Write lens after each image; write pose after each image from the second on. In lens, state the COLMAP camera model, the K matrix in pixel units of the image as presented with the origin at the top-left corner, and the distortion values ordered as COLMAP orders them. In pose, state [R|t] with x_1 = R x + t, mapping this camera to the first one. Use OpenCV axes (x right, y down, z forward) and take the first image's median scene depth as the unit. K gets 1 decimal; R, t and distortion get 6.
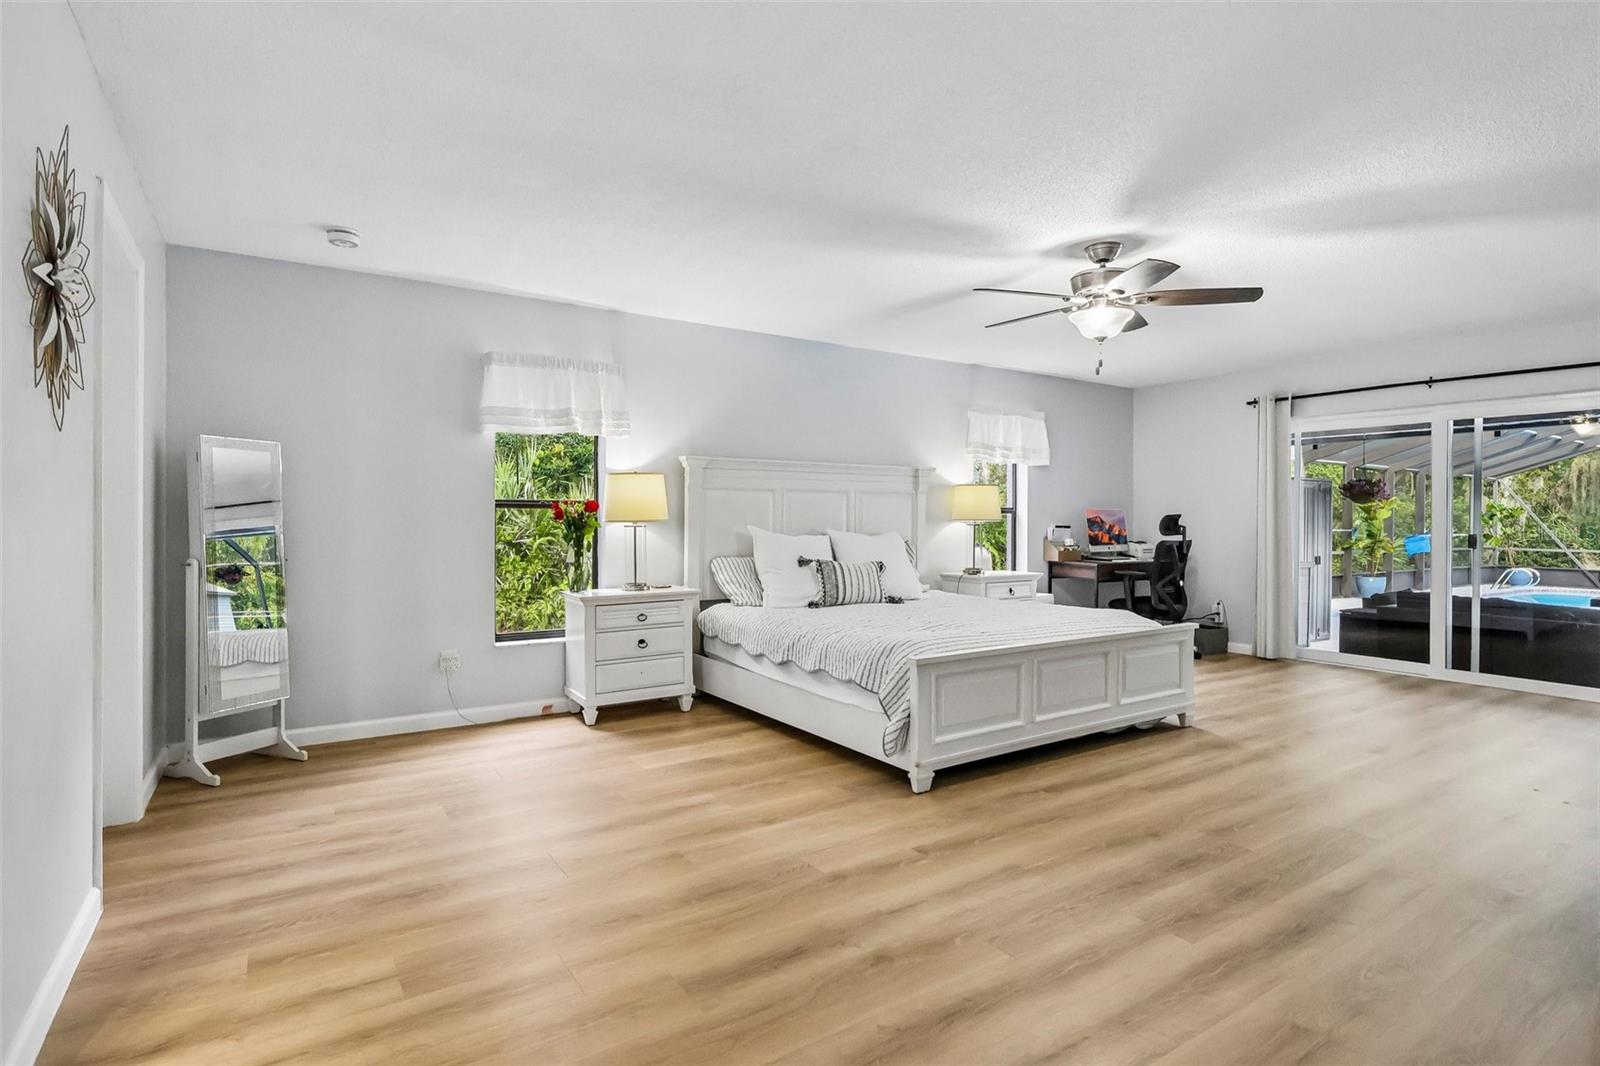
lens RADIAL K [[814.6, 0, 804.4], [0, 814.6, 521.4], [0, 0, 1]] dist [0.000028, 0.000483]
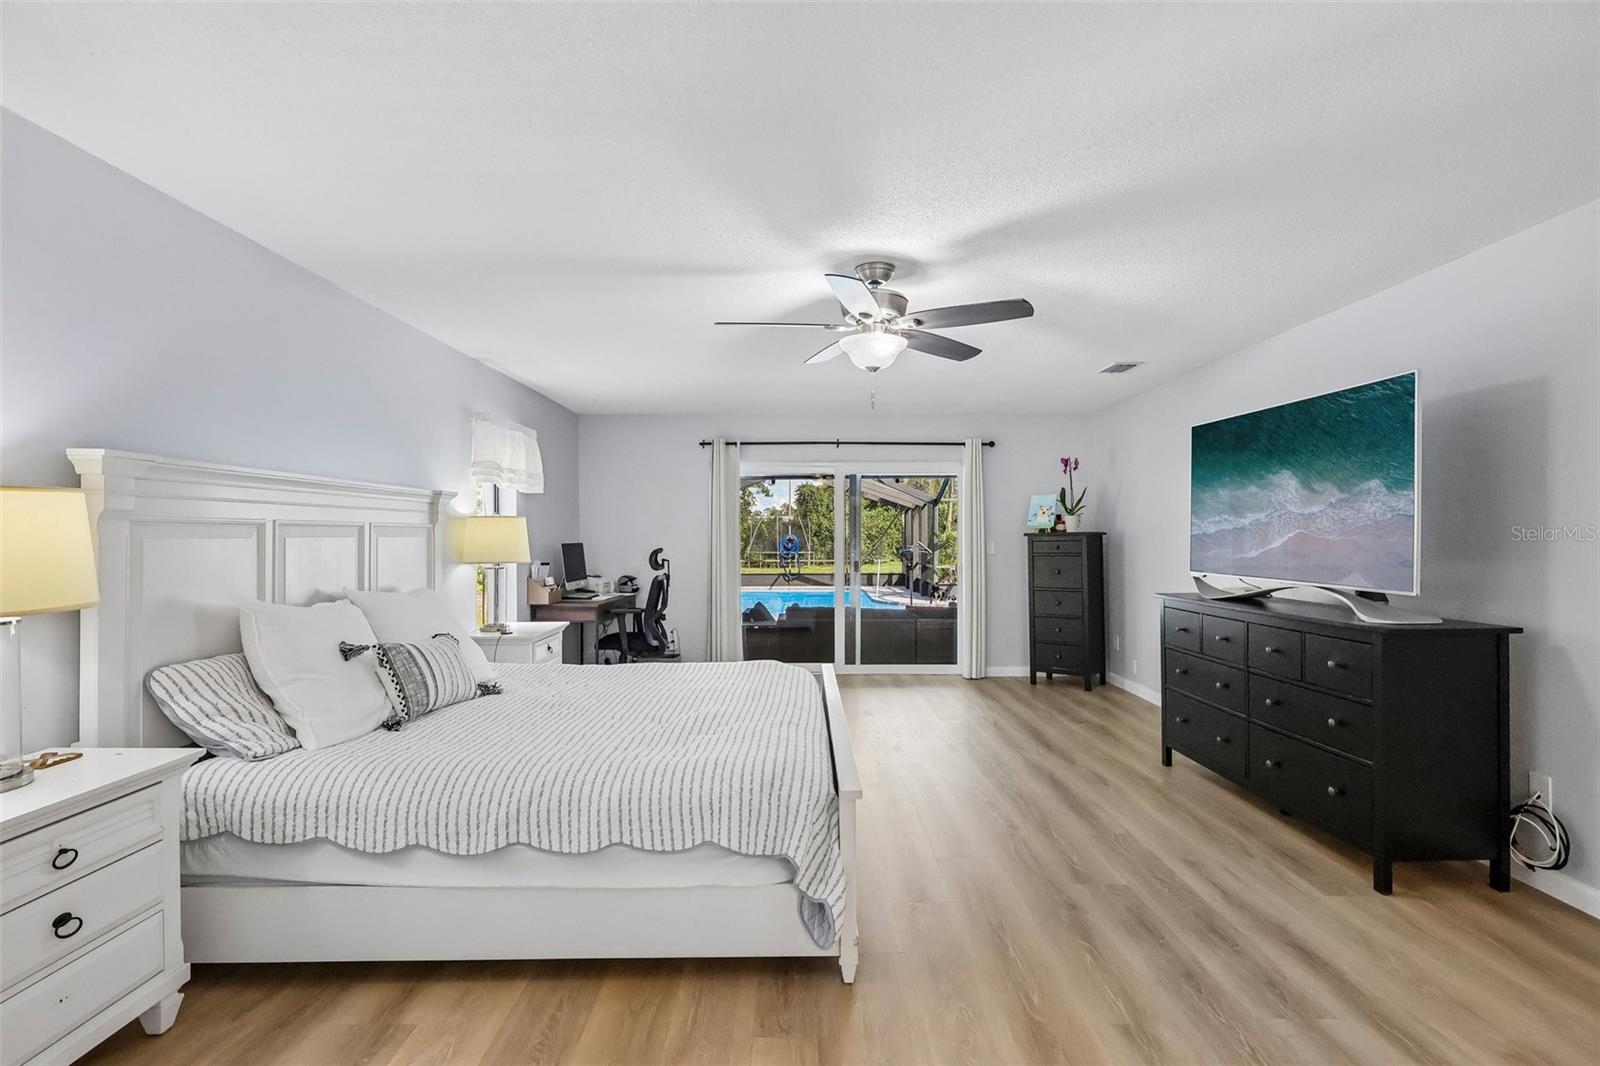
lens RADIAL K [[745.9, 0, 802.2], [0, 745.9, 538.6], [0, 0, 1]] dist [-0.003678, -0.000422]
pose [[0.548635, -0.008888, 0.836015, -0.272020], [0.008072, 0.999953, 0.005333, -0.030979], [-0.836023, 0.003822, 0.548681, 0.455473]]
